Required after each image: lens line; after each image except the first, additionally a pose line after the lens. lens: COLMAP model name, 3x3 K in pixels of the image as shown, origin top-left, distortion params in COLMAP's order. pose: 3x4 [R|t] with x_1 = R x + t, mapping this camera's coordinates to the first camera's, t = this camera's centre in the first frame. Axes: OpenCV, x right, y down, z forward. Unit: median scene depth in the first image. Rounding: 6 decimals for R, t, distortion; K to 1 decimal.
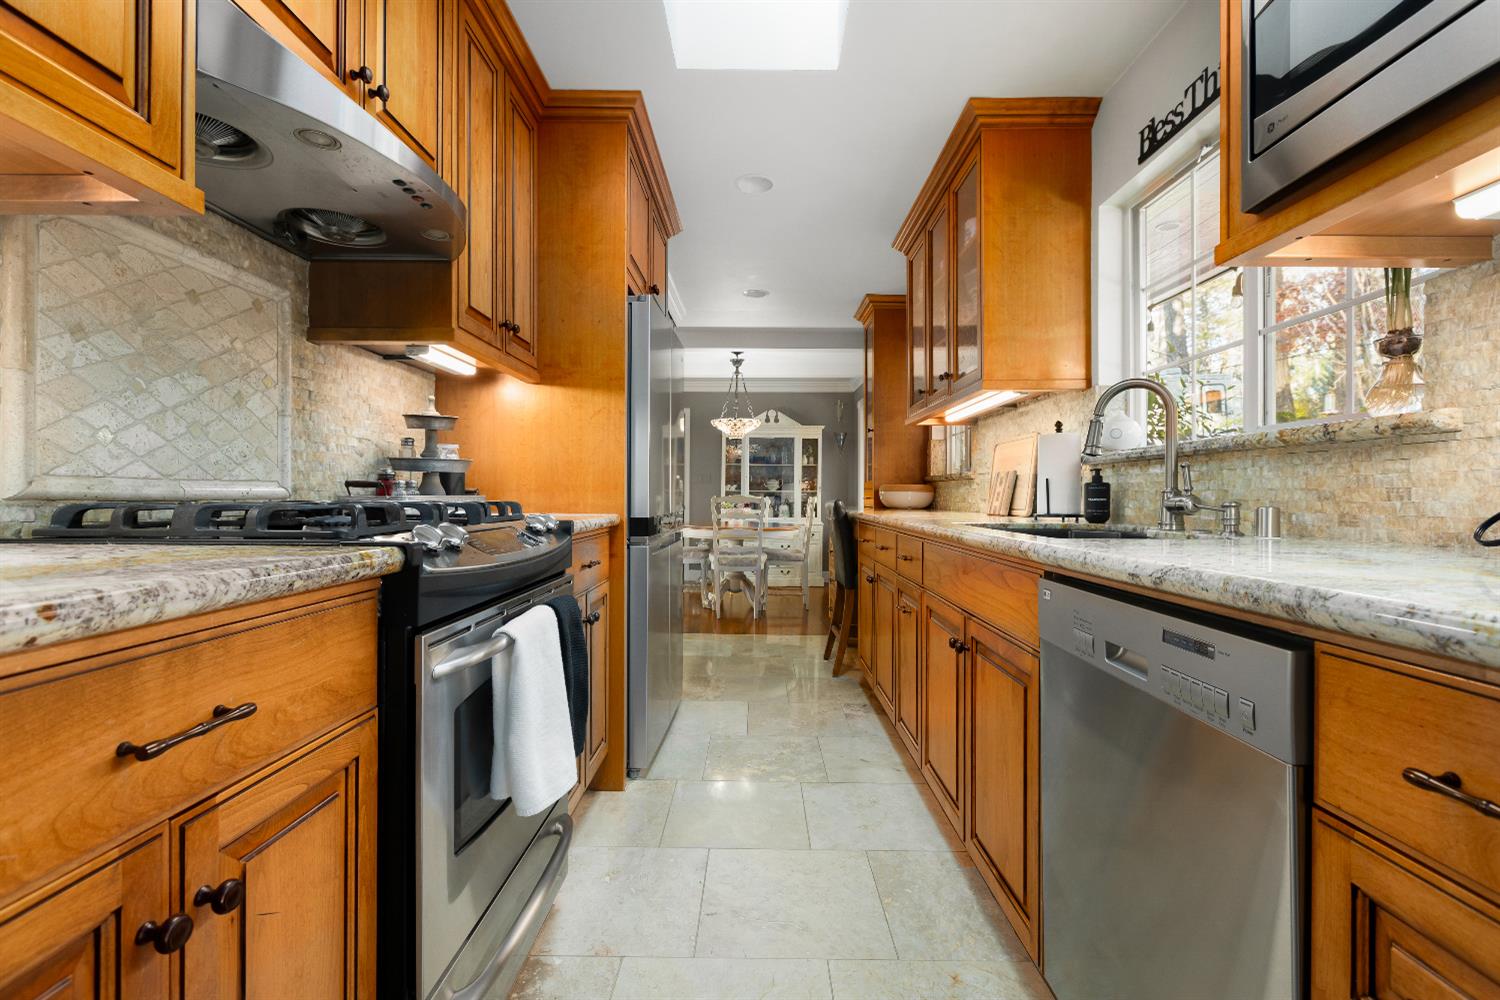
lens RADIAL K [[665.1, 0, 753.7], [0, 665.1, 495.7], [0, 0, 1]] dist [-0.003192, 0.000126]
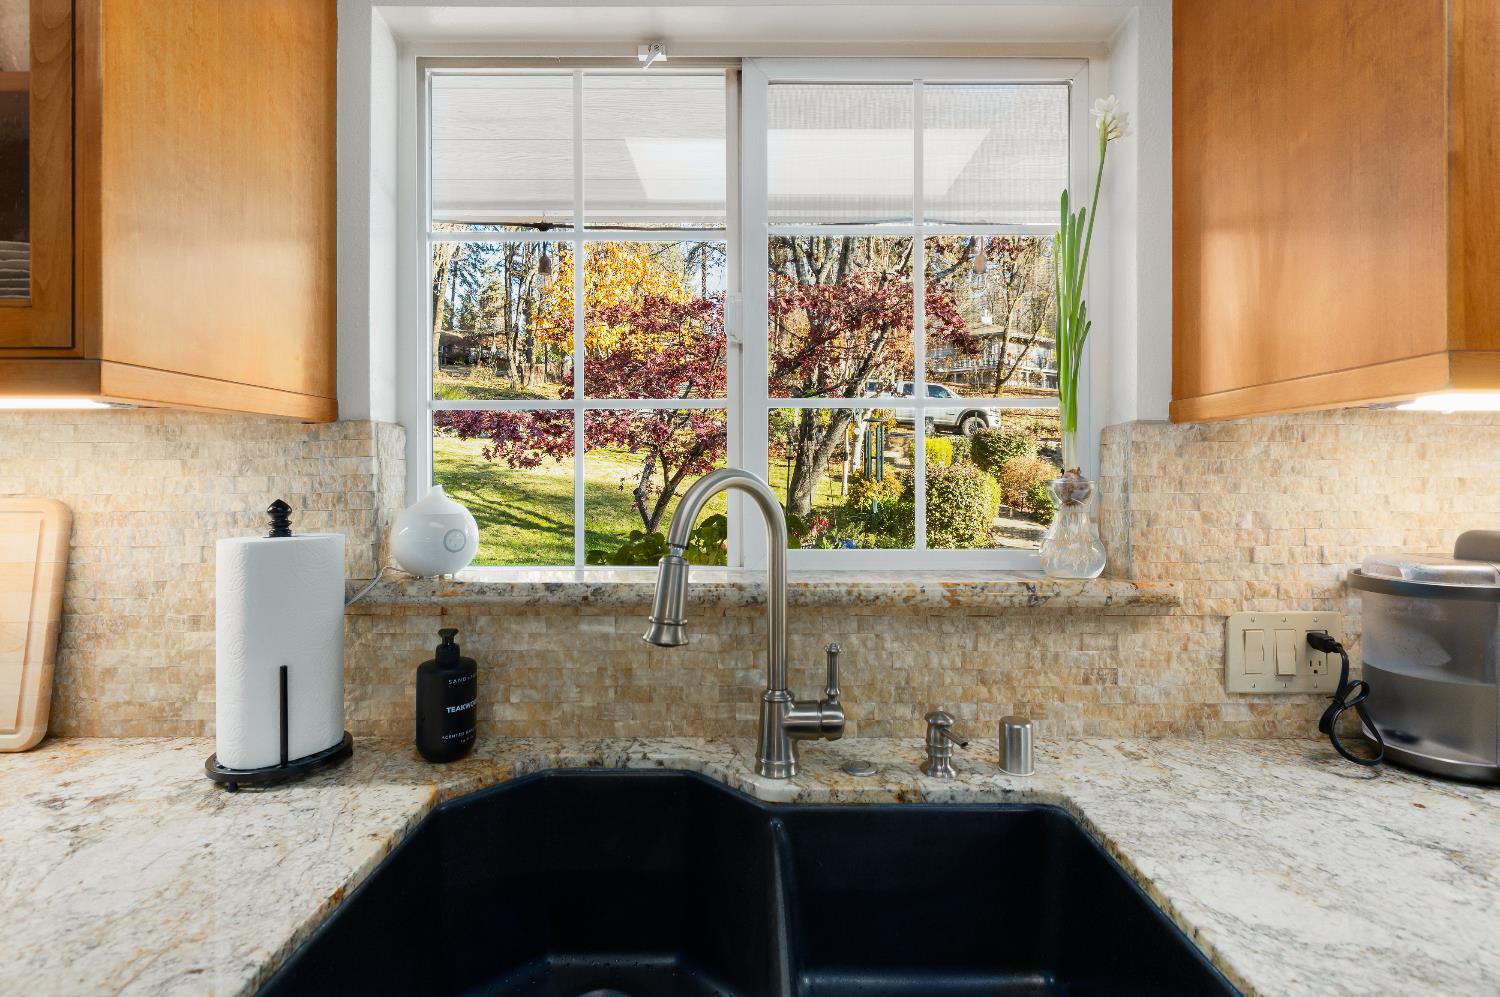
lens RADIAL K [[665.1, 0, 751.2], [0, 665.1, 485.0], [0, 0, 1]] dist [-0.003192, 0.000126]
pose [[-0.001164, -0.005564, 0.999984, 0.152690], [-0.001264, 0.999984, 0.005562, -0.228587], [-0.999999, -0.001257, -0.001171, 1.356014]]
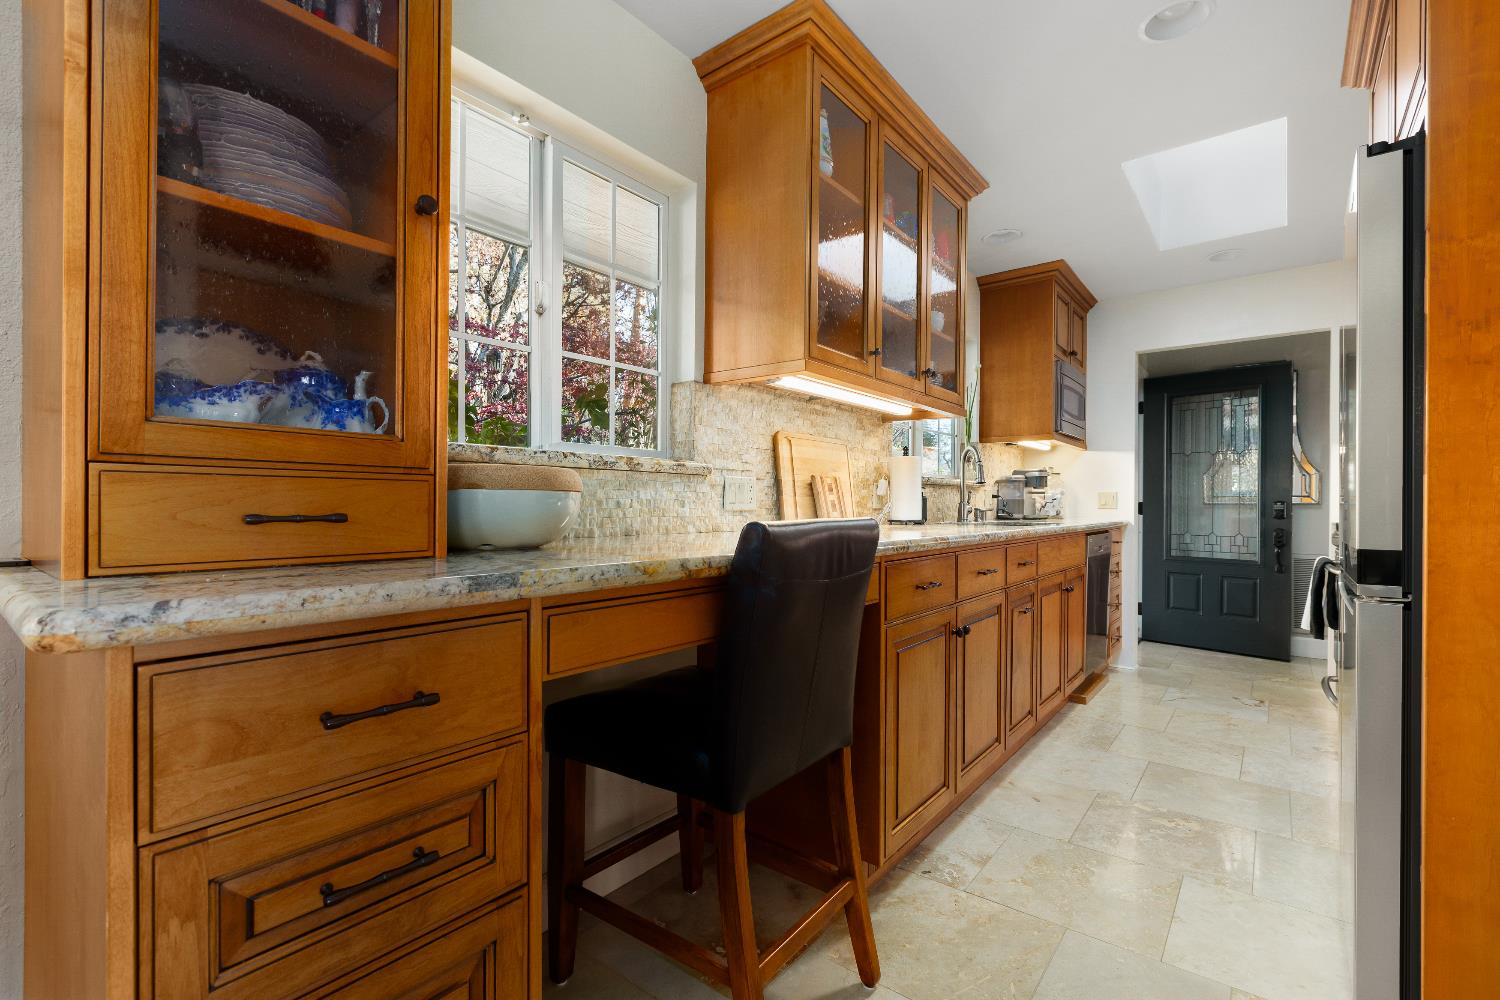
lens RADIAL K [[665.1, 0, 751.7], [0, 665.1, 504.1], [0, 0, 1]] dist [-0.003192, 0.000126]
pose [[-0.789726, -0.004085, 0.613446, -0.169332], [-0.004915, 0.999988, 0.000333, -0.002714], [-0.613440, -0.002752, -0.789737, 4.108569]]
